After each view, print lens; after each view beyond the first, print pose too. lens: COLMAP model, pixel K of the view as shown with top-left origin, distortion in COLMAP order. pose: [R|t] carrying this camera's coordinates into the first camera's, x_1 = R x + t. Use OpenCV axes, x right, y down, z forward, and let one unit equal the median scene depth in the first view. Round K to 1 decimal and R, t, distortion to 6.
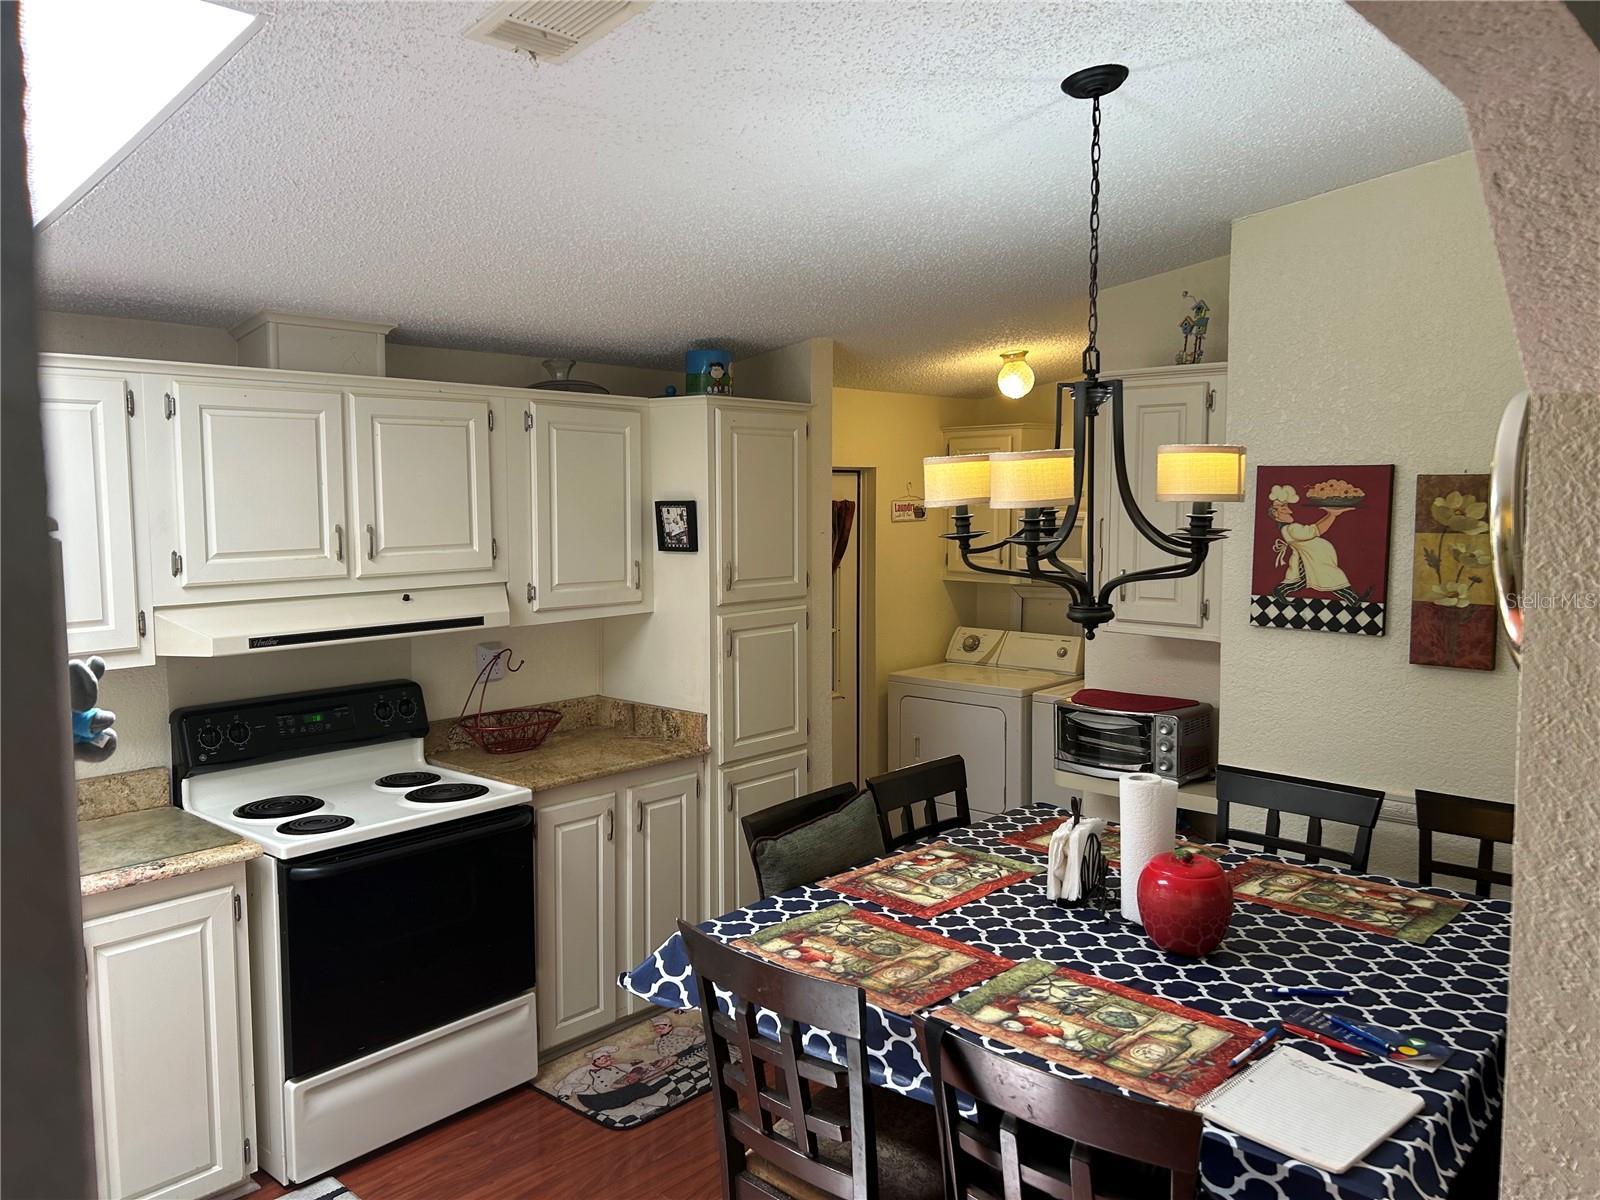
lens RADIAL K [[1202.8, 0, 794.9], [0, 1202.8, 599.9], [0, 0, 1]] dist [0.066984, -0.071030]
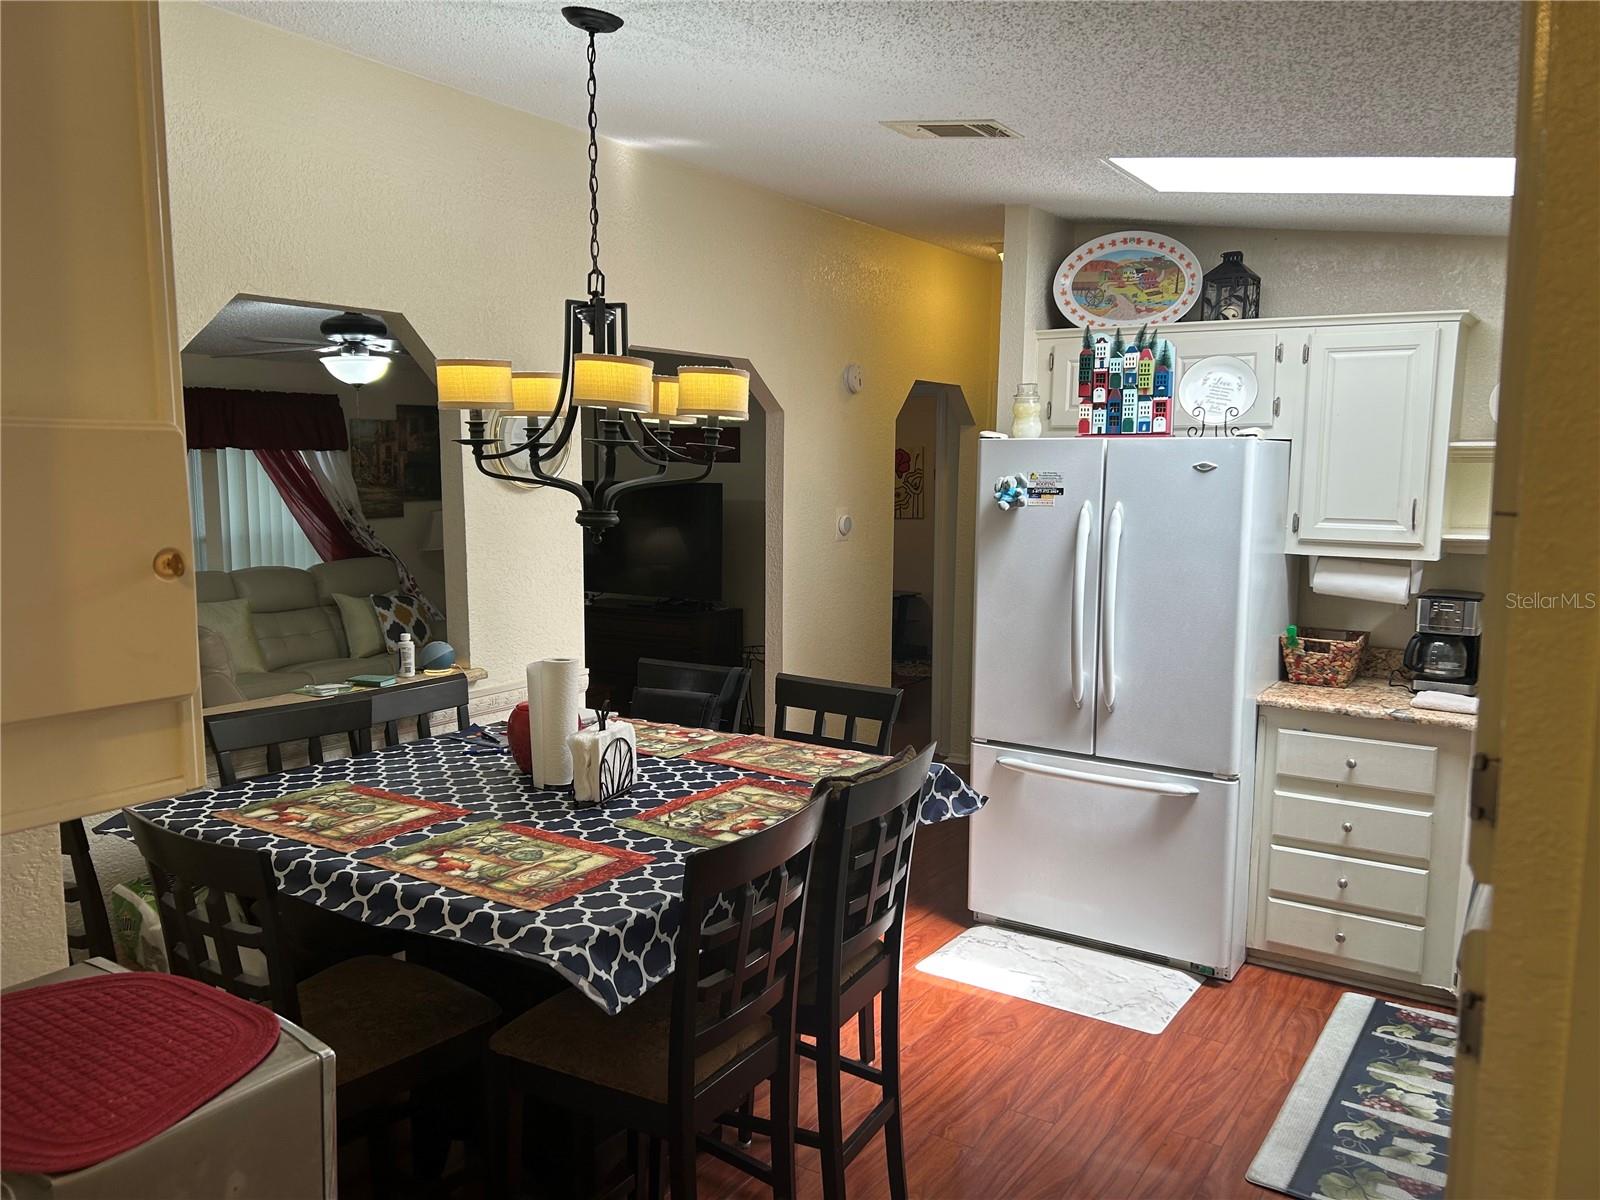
lens RADIAL K [[1206.4, 0, 811.5], [0, 1206.4, 602.4], [0, 0, 1]] dist [0.032438, -0.003479]
pose [[-0.985109, 0.019767, -0.170791, 0.177198], [-0.015213, 0.979451, 0.201108, -0.099816], [0.171257, 0.200711, -0.964565, 1.531551]]
